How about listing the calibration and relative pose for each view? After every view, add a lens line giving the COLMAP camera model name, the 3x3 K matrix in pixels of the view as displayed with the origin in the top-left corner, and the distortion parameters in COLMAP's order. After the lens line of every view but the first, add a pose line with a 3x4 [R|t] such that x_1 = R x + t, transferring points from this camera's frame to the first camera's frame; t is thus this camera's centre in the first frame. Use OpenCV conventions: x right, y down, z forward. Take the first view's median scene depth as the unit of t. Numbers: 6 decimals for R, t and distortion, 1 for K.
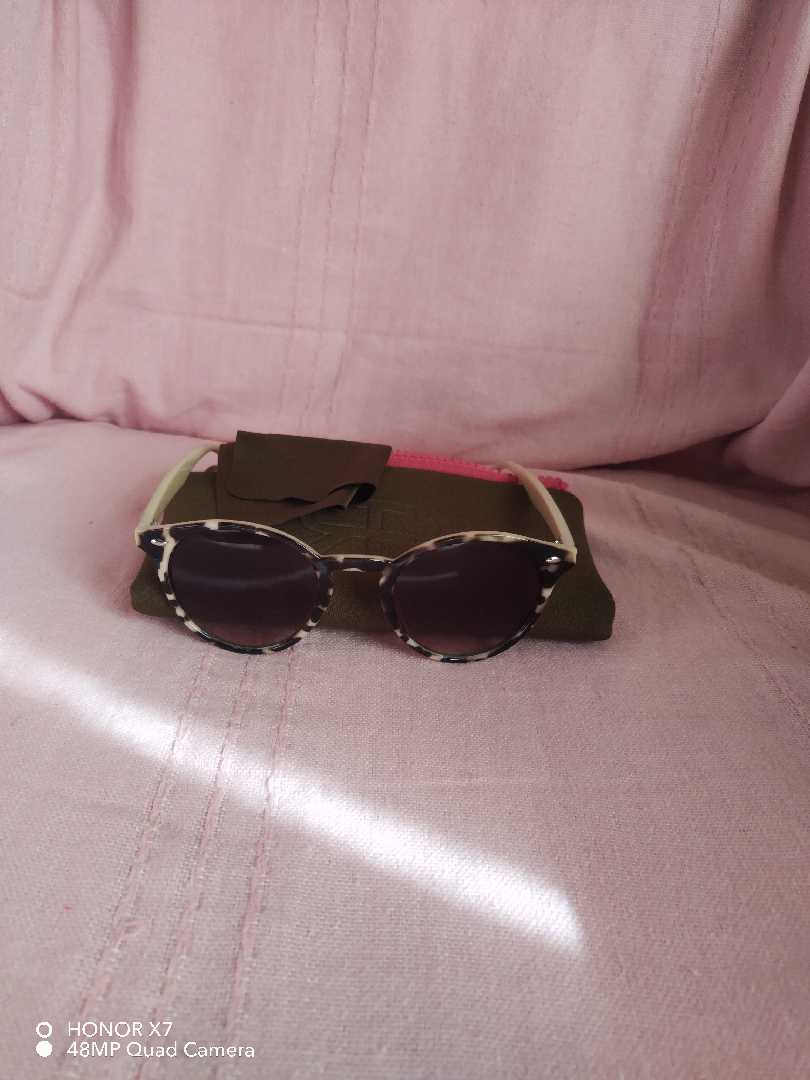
lens RADIAL K [[802.7, 0, 405.0], [0, 802.7, 540.0], [0, 0, 1]] dist [-0.033870, 0.011868]
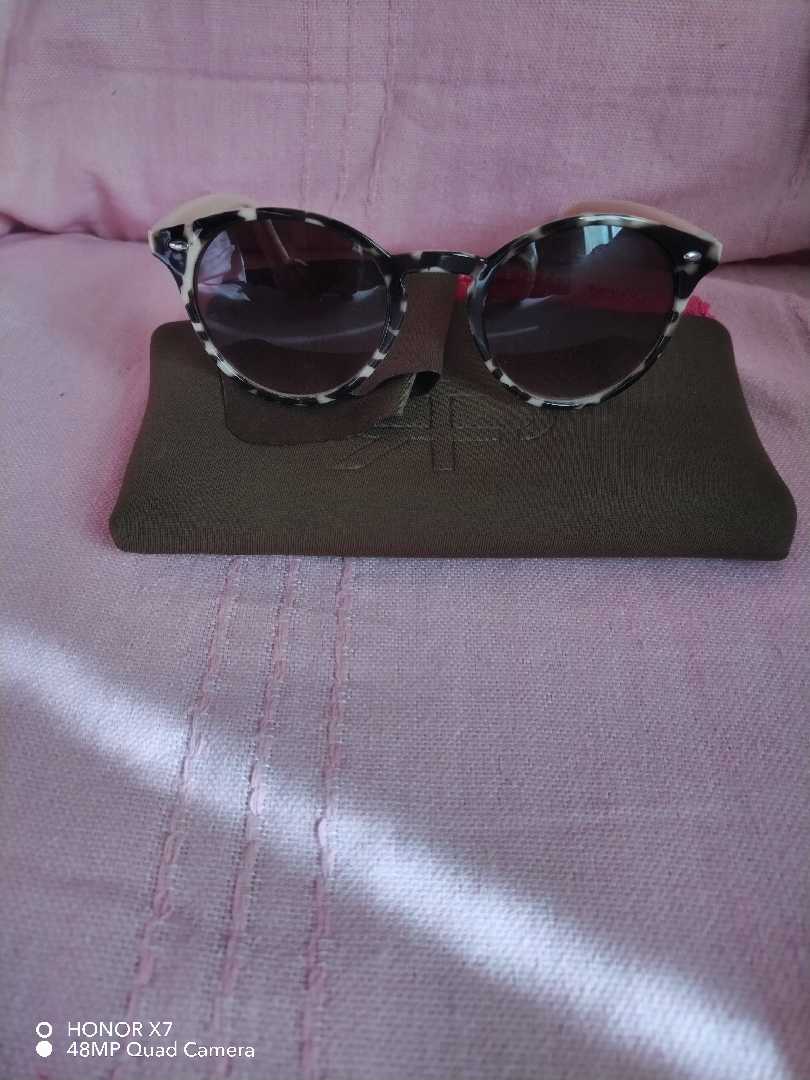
lens RADIAL K [[802.7, 0, 405.0], [0, 802.7, 540.0], [0, 0, 1]] dist [-0.033870, 0.011868]
pose [[0.997169, -0.032517, -0.067798, -0.034998], [0.050502, 0.957649, 0.283476, -0.119433], [0.055709, -0.286098, 0.956580, 0.360459]]
